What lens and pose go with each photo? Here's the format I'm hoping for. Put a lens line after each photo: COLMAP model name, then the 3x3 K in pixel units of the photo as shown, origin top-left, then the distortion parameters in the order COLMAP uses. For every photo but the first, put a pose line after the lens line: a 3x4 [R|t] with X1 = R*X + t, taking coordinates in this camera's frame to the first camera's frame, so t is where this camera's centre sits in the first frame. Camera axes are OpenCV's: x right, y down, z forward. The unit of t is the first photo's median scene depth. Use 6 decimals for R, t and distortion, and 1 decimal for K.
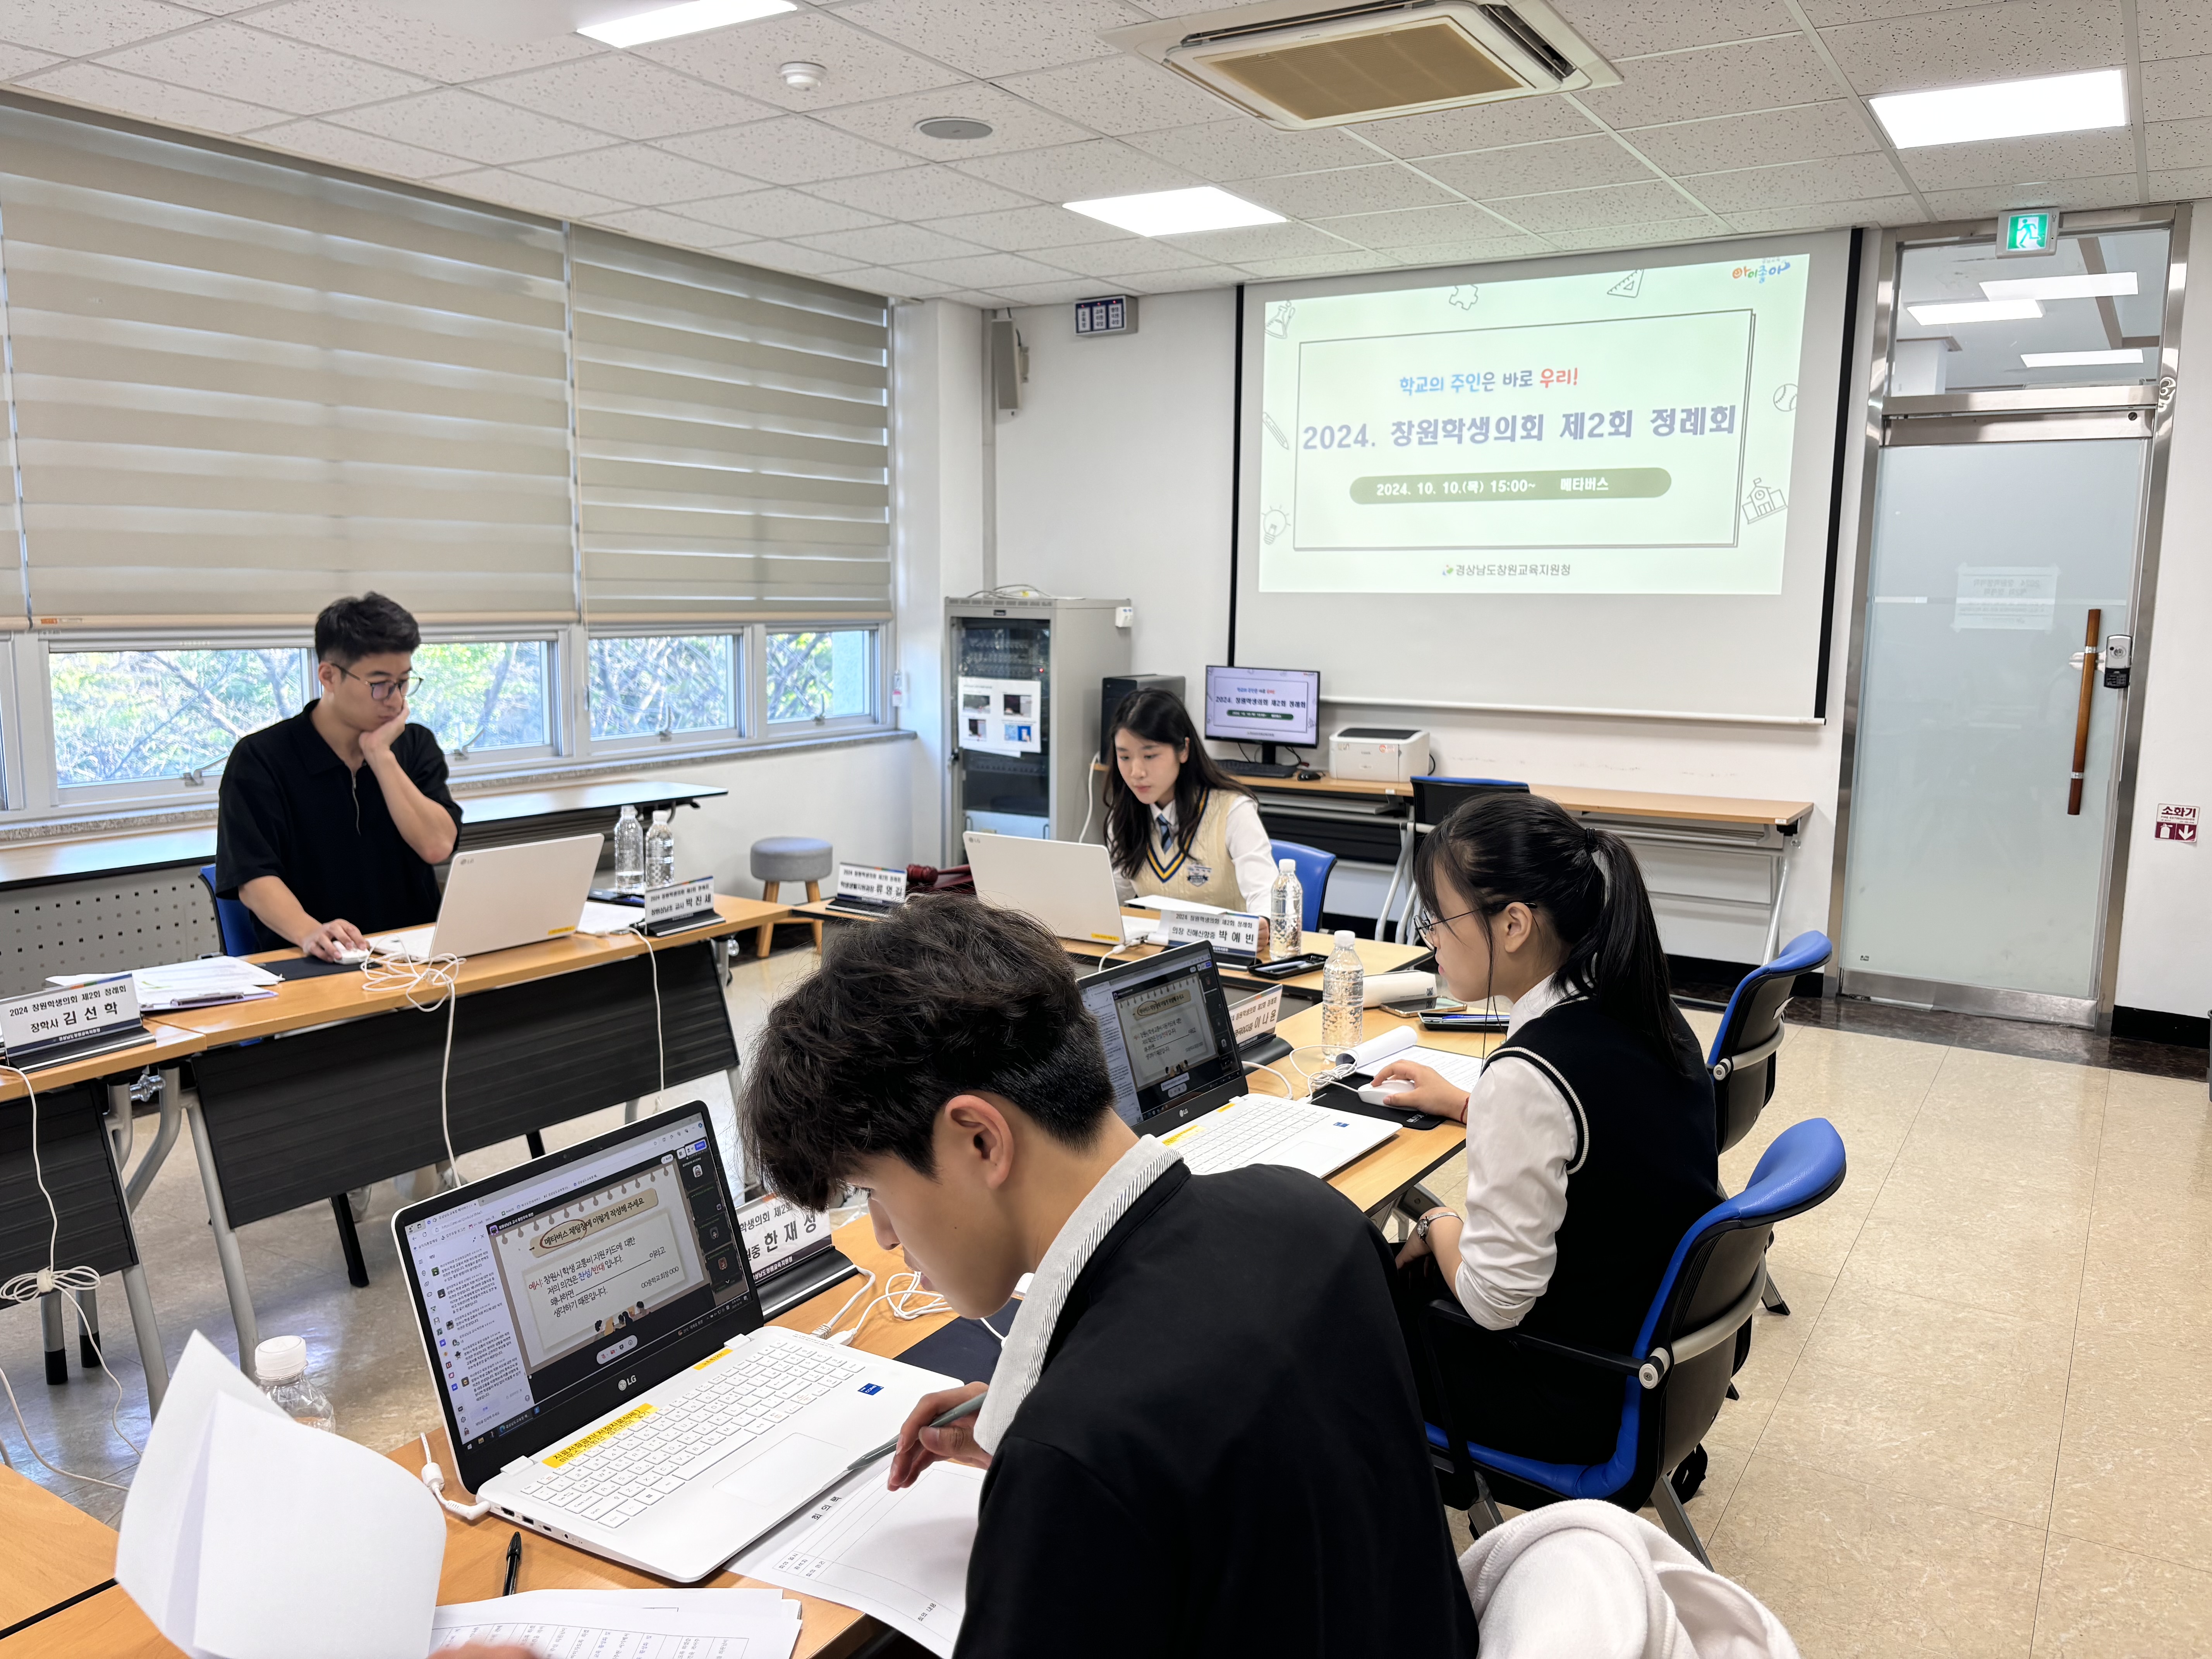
lens RADIAL K [[1702.5, 0, 1106.0], [0, 1702.5, 829.5], [0, 0, 1]] dist [-0.004983, 0.006988]
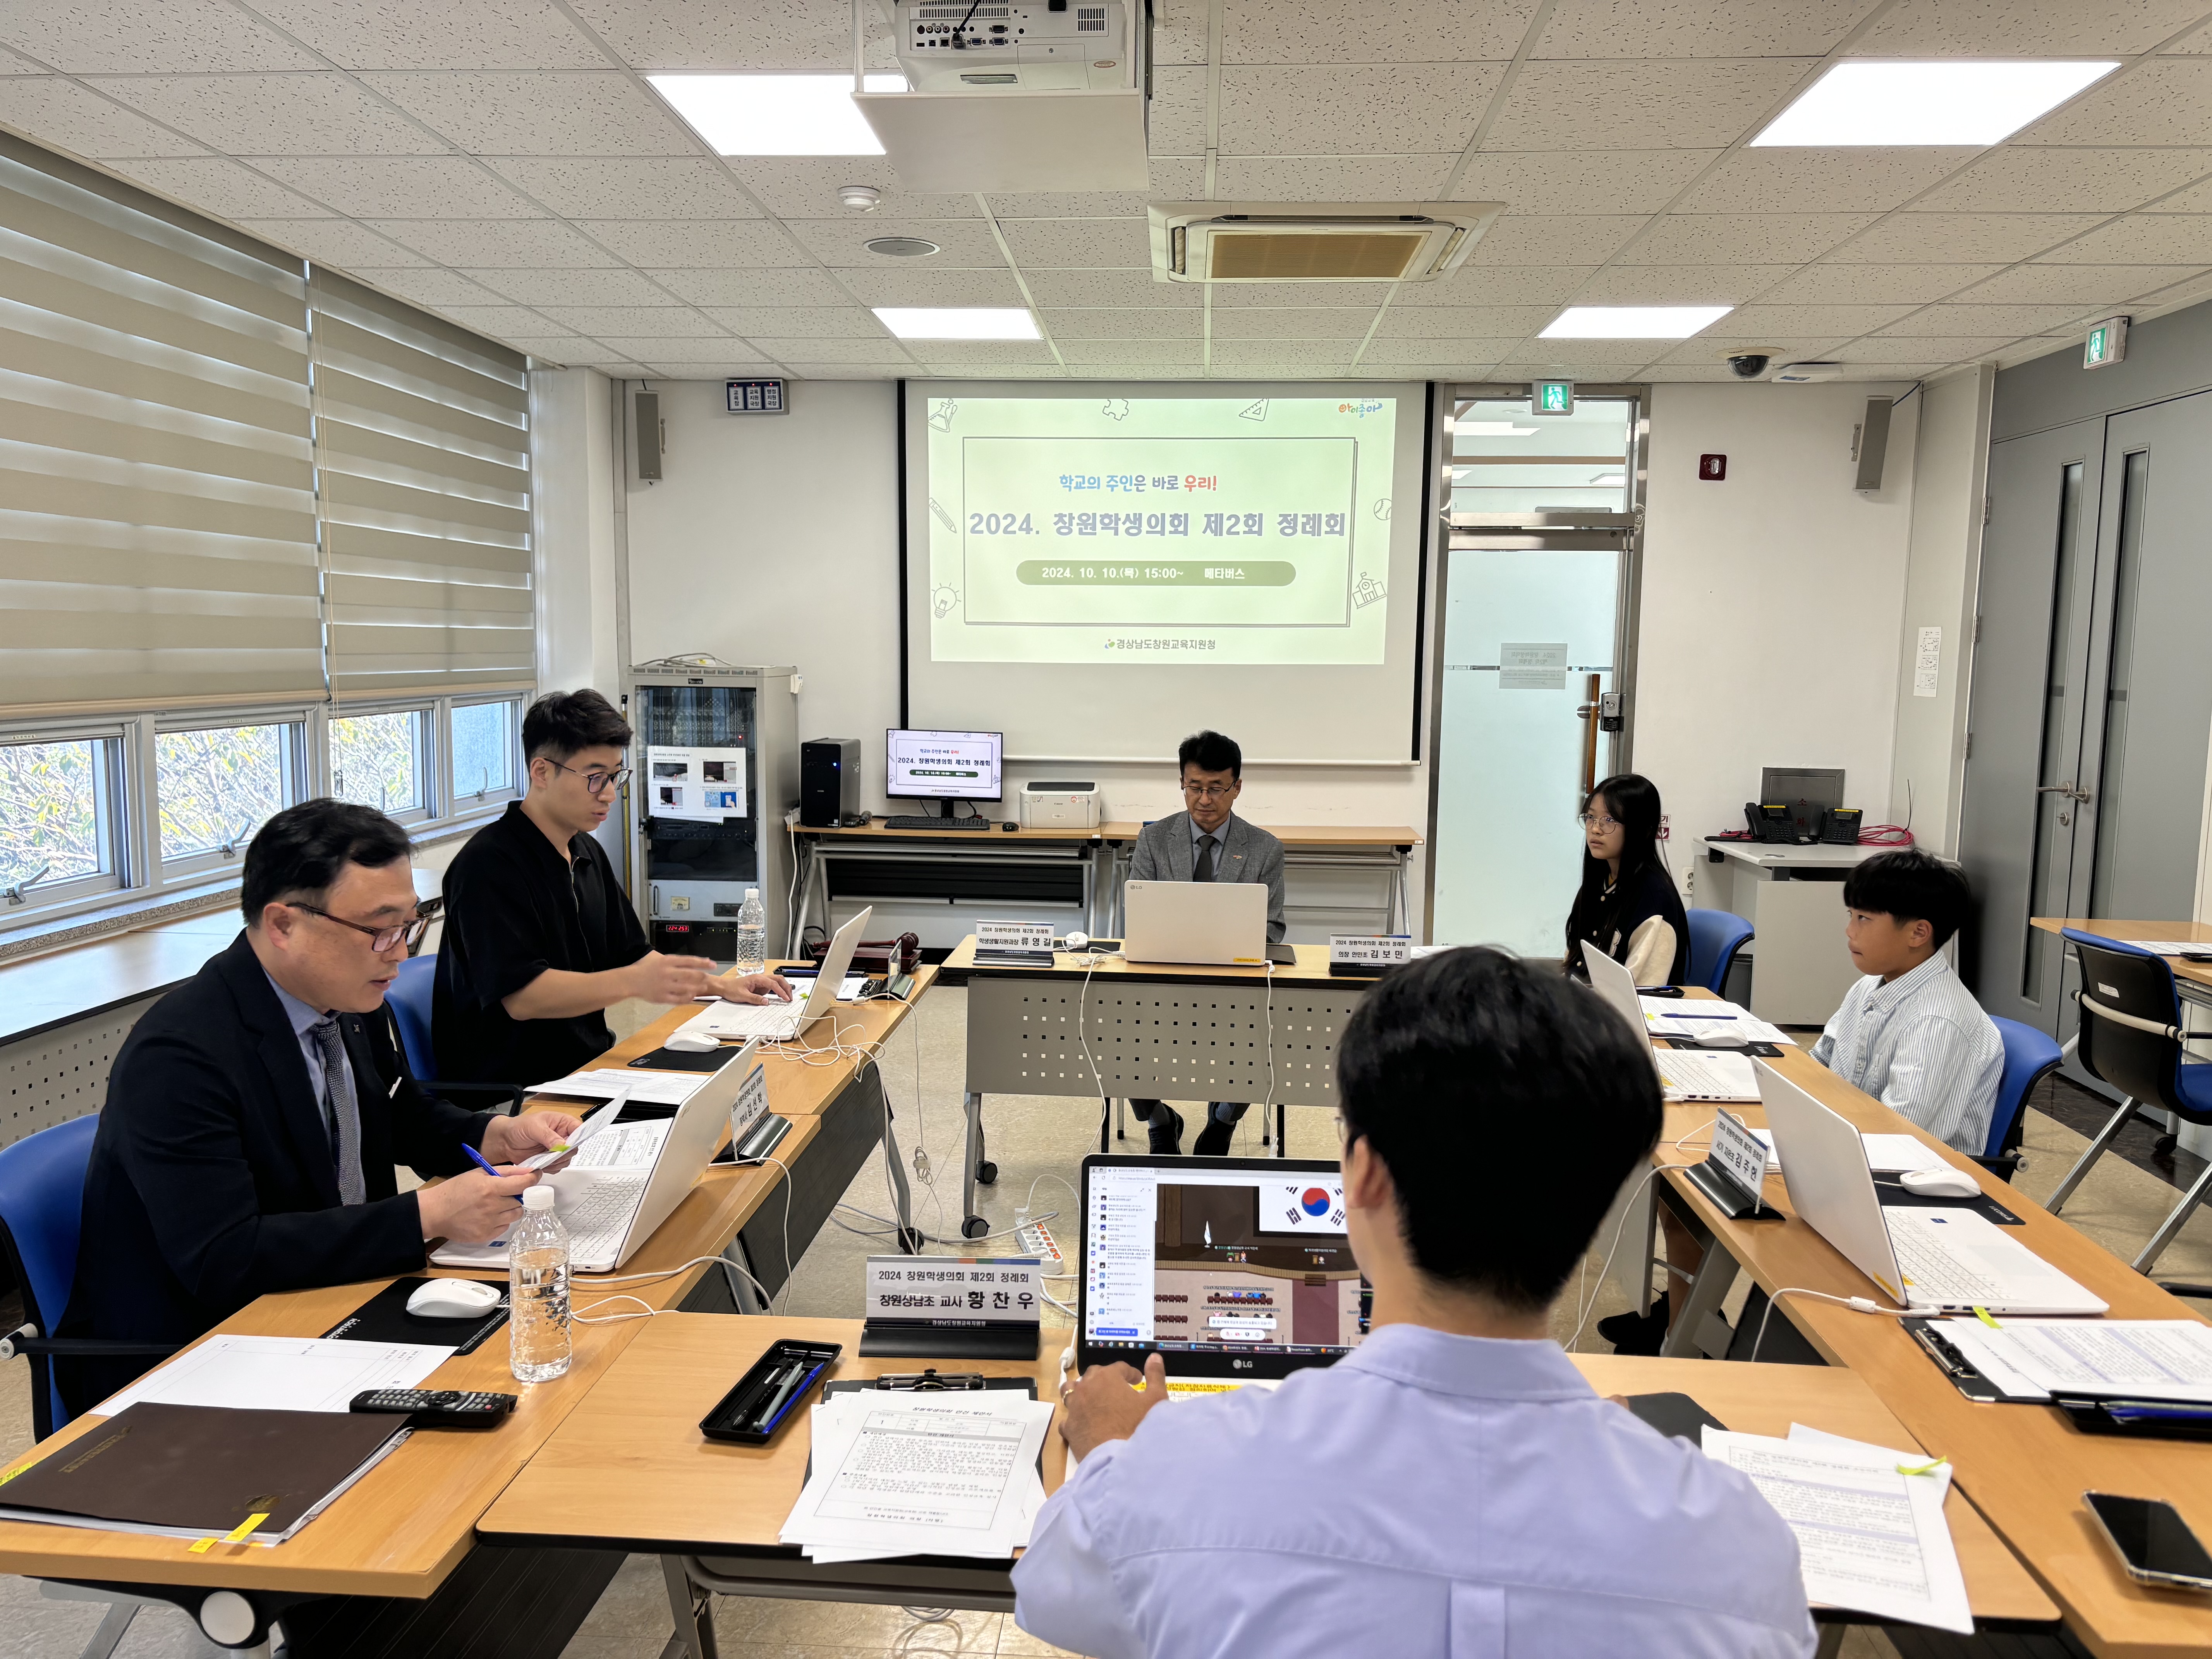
lens RADIAL K [[1669.8, 0, 1106.0], [0, 1669.8, 829.5], [0, 0, 1]] dist [0.112211, -0.237374]
pose [[0.880897, -0.052006, 0.470442, -0.344018], [0.064143, 0.997893, -0.009794, -0.014687], [-0.468942, 0.038804, 0.882376, -0.000509]]
